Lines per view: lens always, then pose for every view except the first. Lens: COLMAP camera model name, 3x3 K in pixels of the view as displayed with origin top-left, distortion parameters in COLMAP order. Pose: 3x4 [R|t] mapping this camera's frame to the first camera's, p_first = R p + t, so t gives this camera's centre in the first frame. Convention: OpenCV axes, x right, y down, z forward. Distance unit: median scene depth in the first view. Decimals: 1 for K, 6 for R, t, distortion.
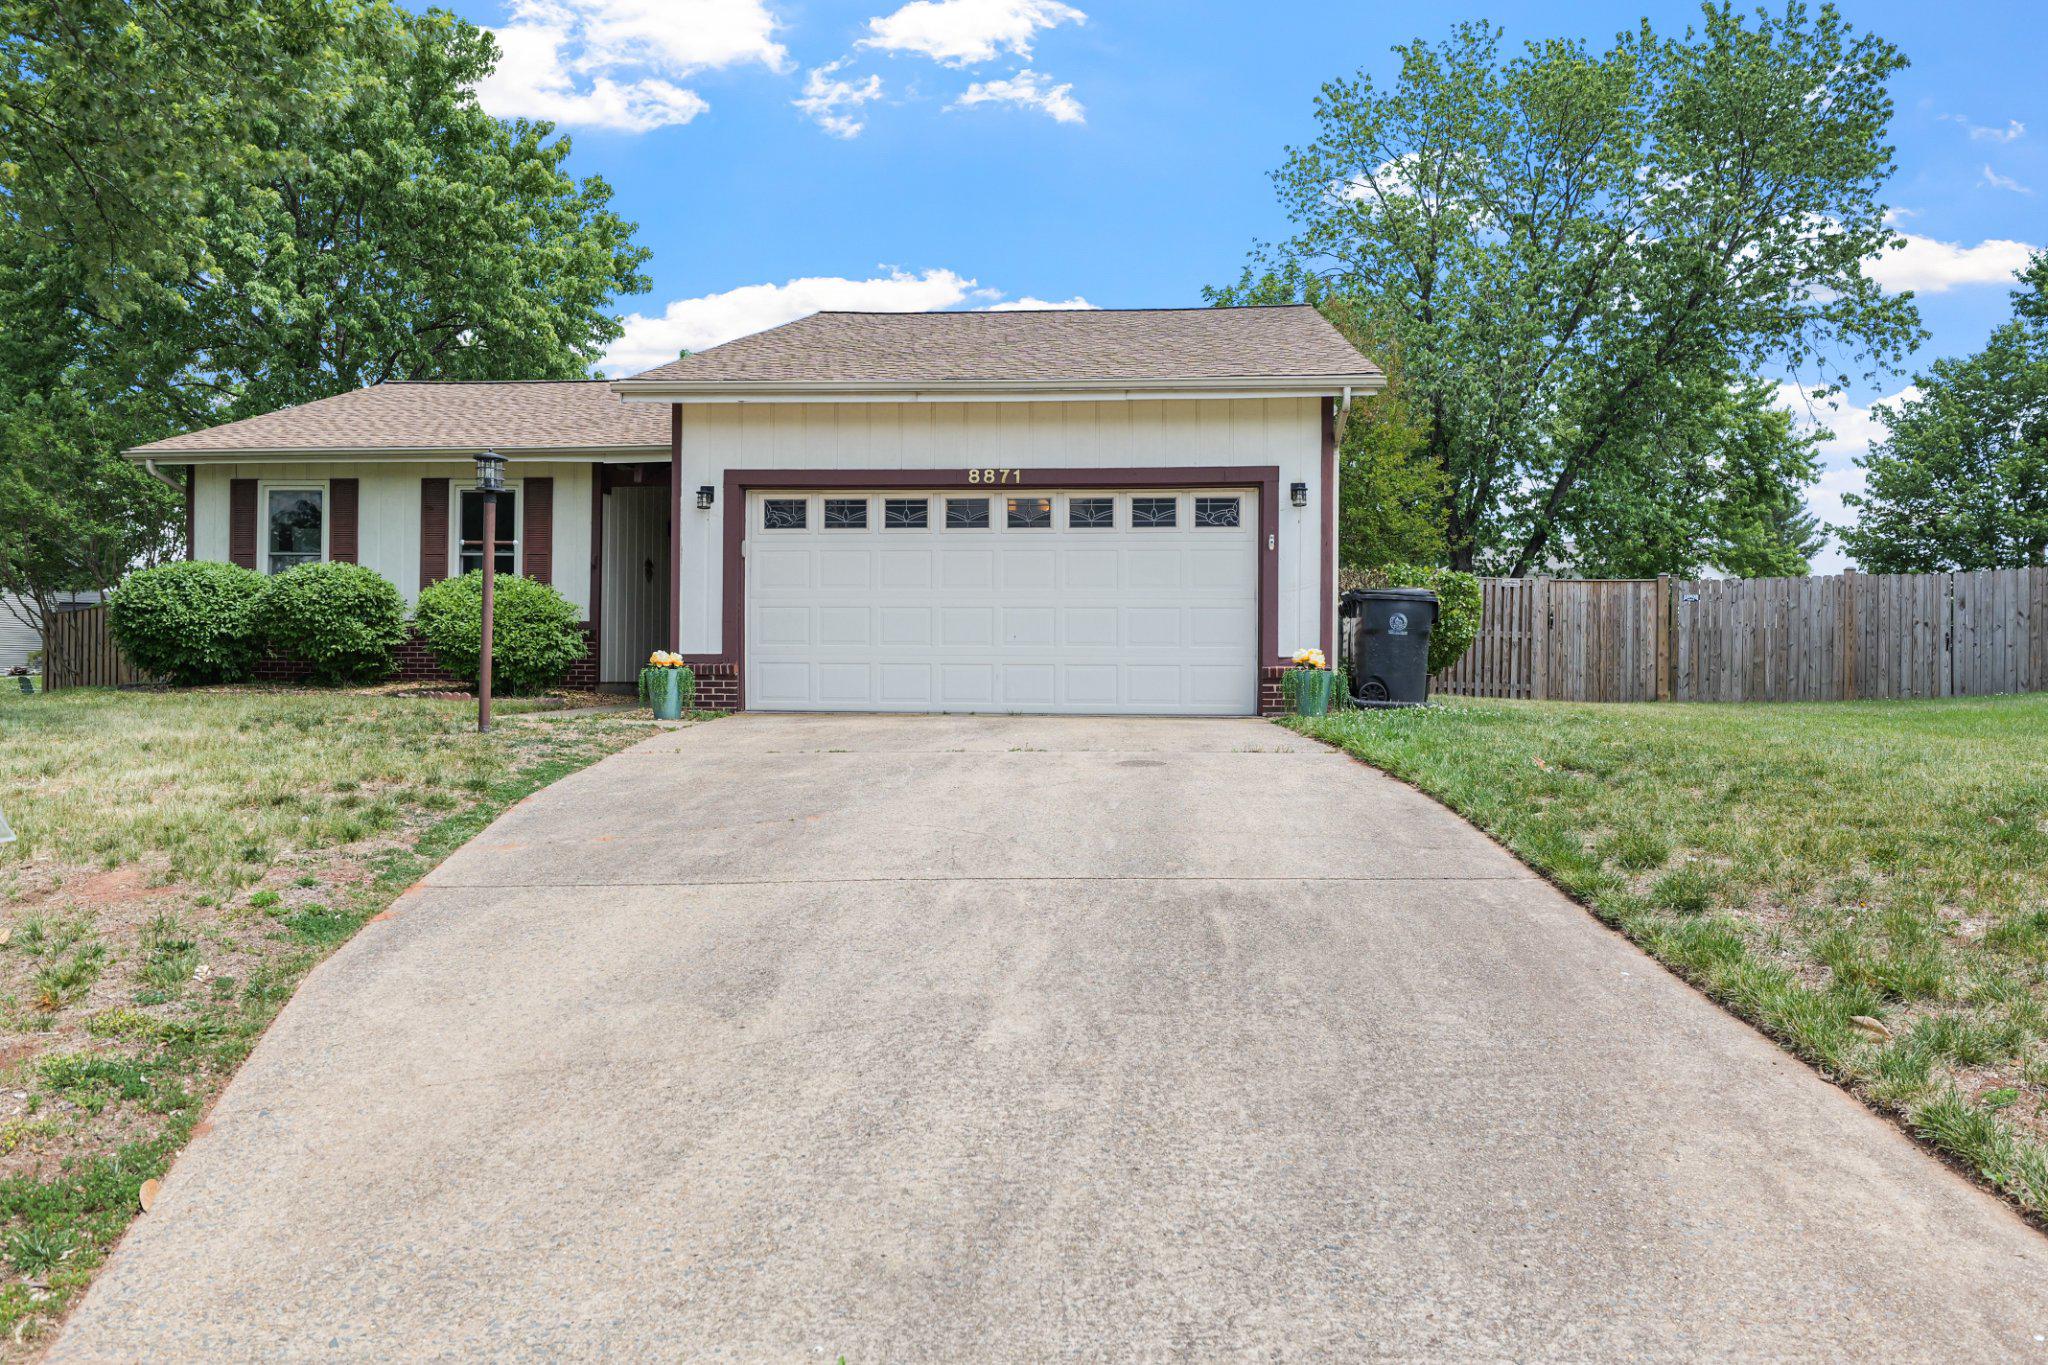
lens RADIAL K [[1575.4, 0, 1025.1], [0, 1575.4, 670.7], [0, 0, 1]] dist [-0.010486, -0.002794]
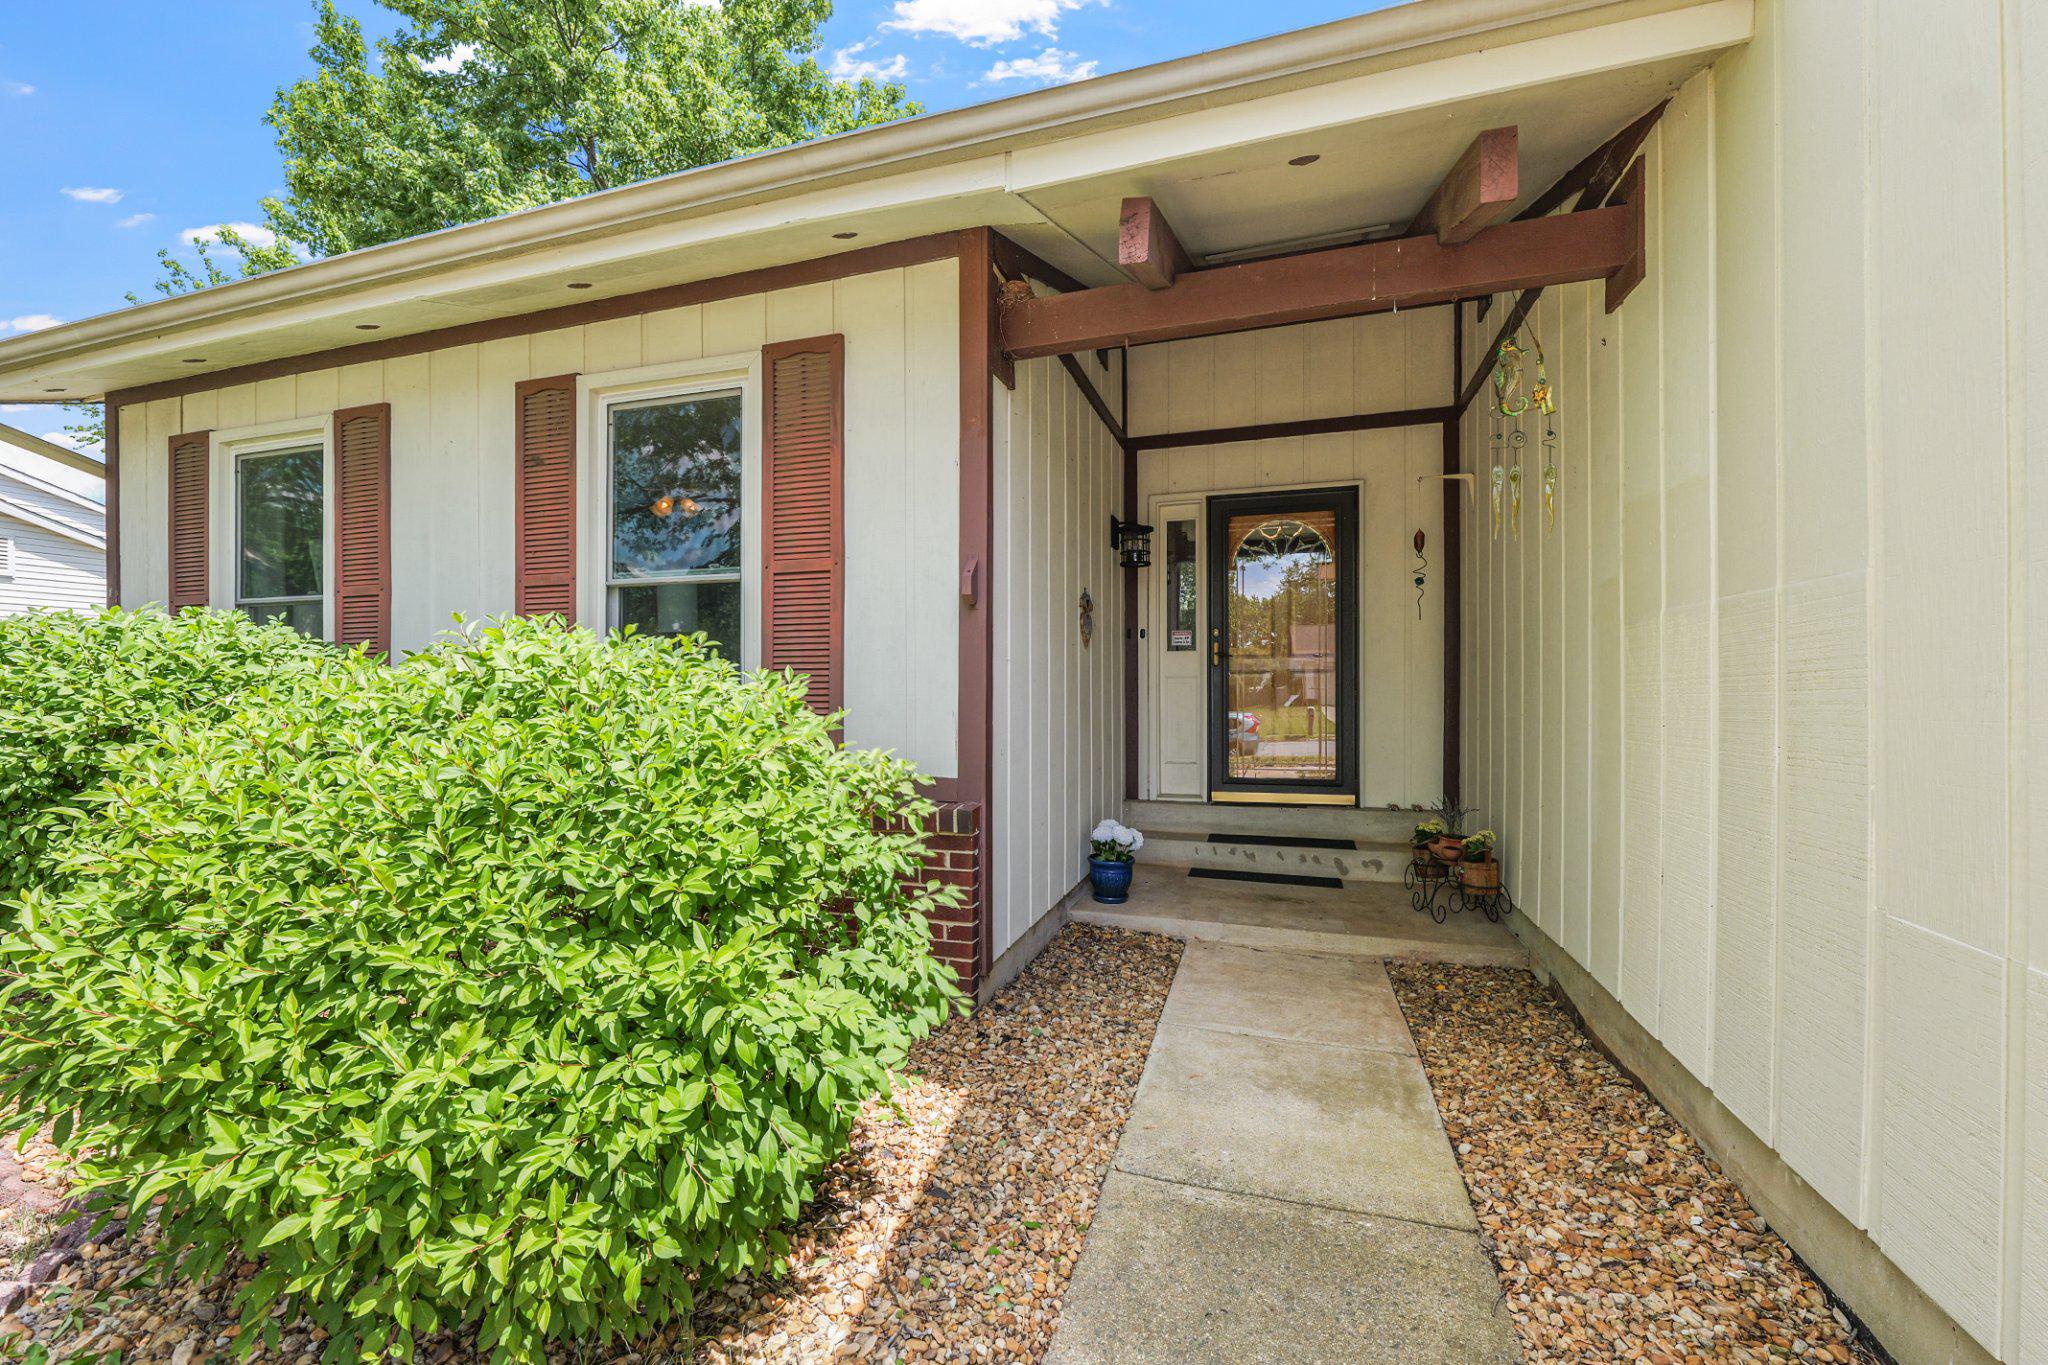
lens RADIAL K [[865.6, 0, 1015.0], [0, 865.6, 693.8], [0, 0, 1]] dist [-0.012584, 0.002779]
pose [[0.980466, -0.014341, -0.196165, -0.245560], [0.016850, 0.999796, 0.011129, -0.052365], [0.195965, -0.014217, 0.980508, 0.881346]]
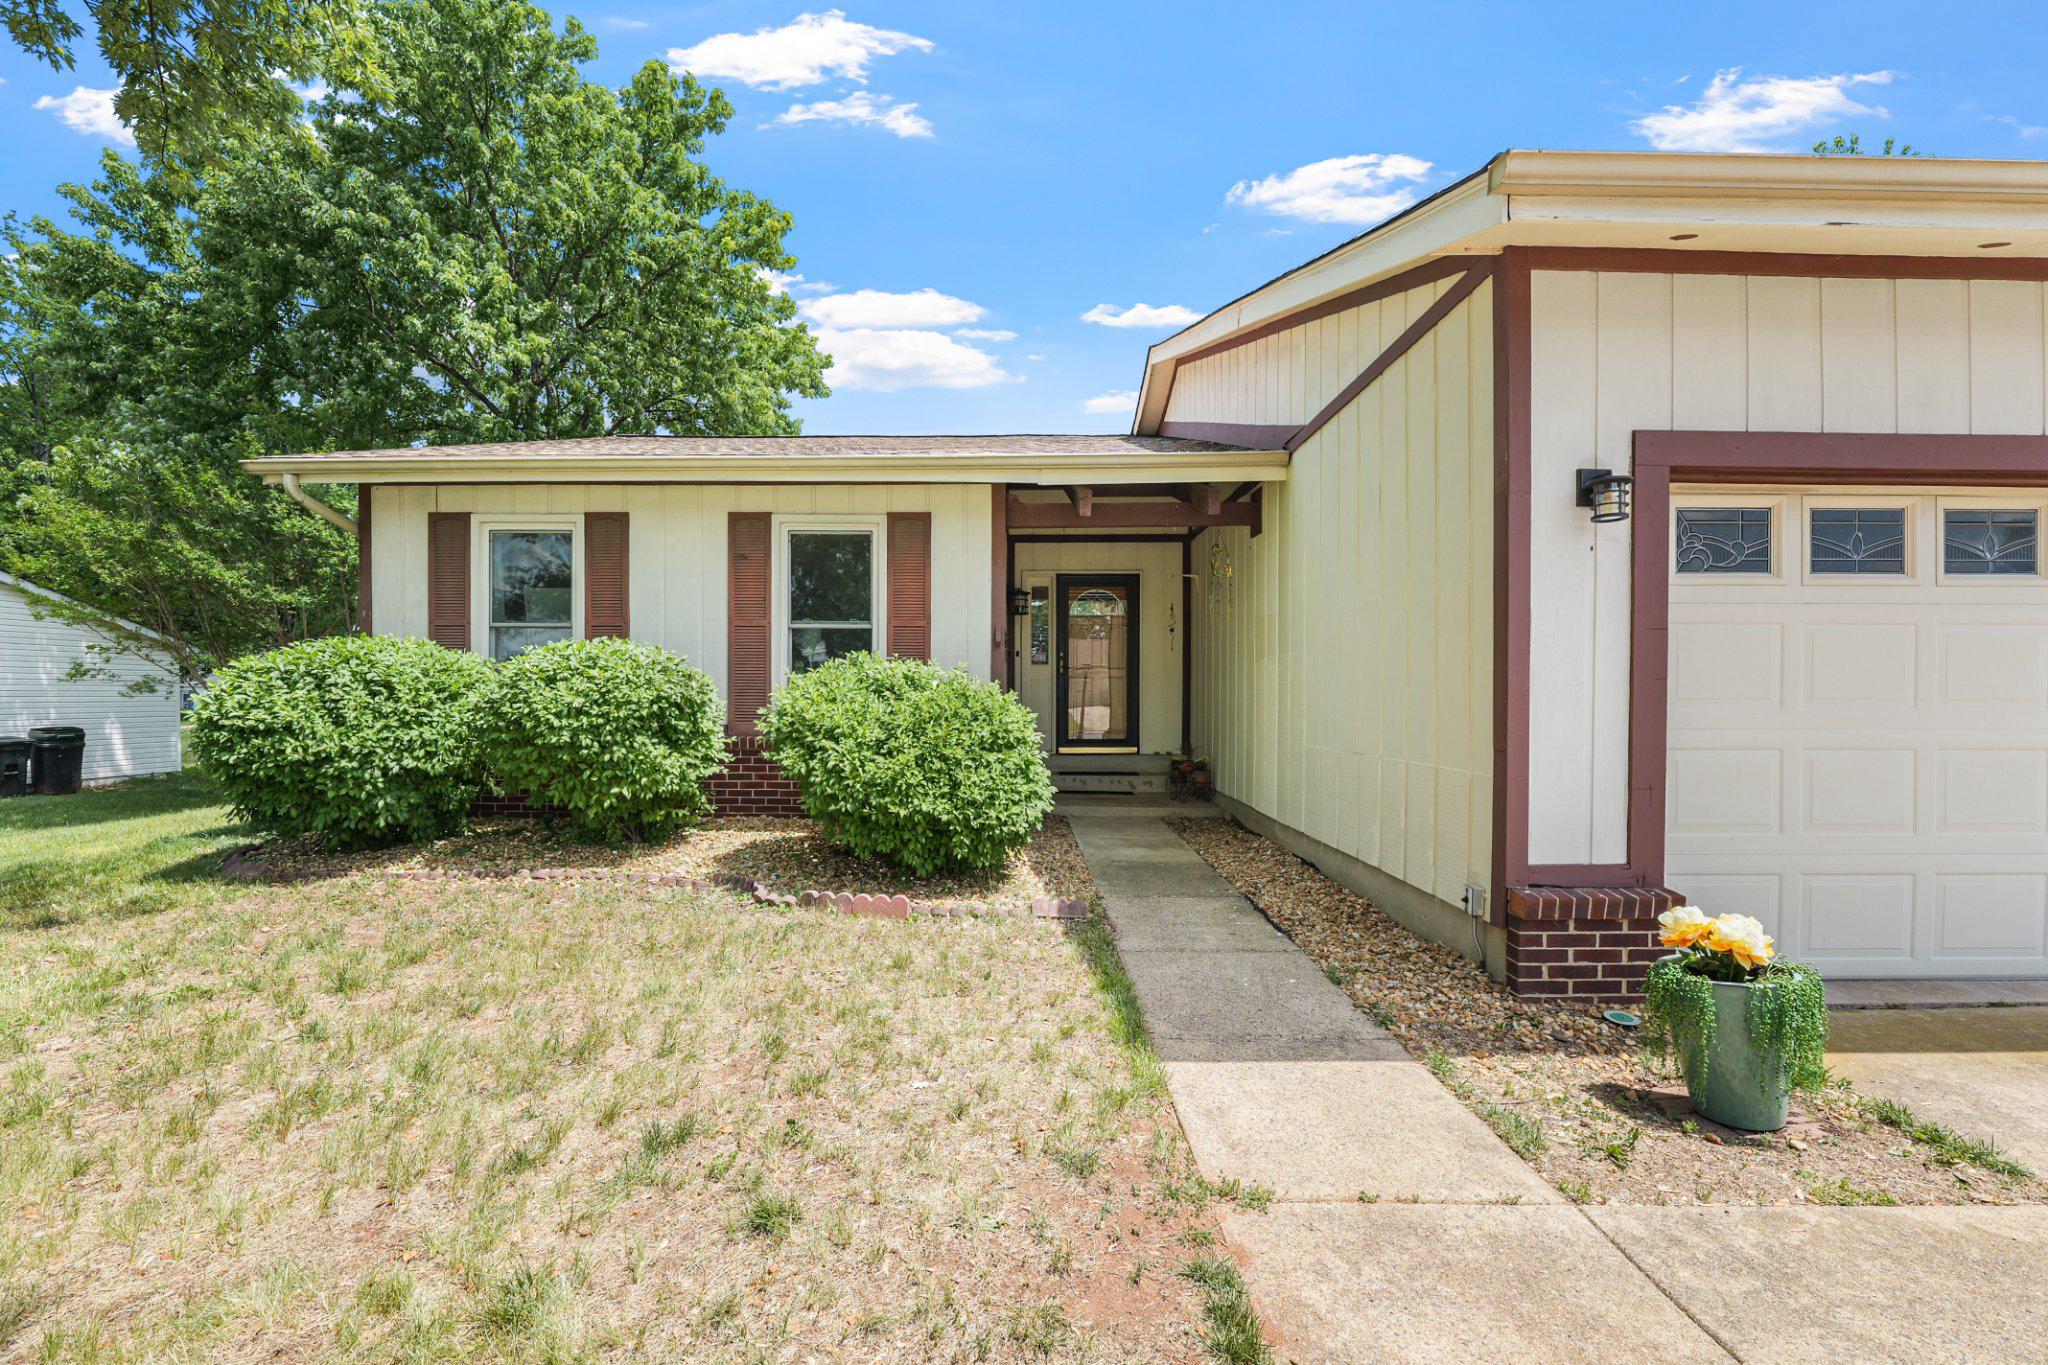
lens RADIAL K [[865.6, 0, 1023.6], [0, 865.6, 696.5], [0, 0, 1]] dist [-0.012584, 0.002779]
pose [[0.993812, -0.010724, 0.110555, -0.321793], [0.009341, 0.999872, 0.013019, -0.050890], [-0.110681, -0.011906, 0.993785, 0.662495]]
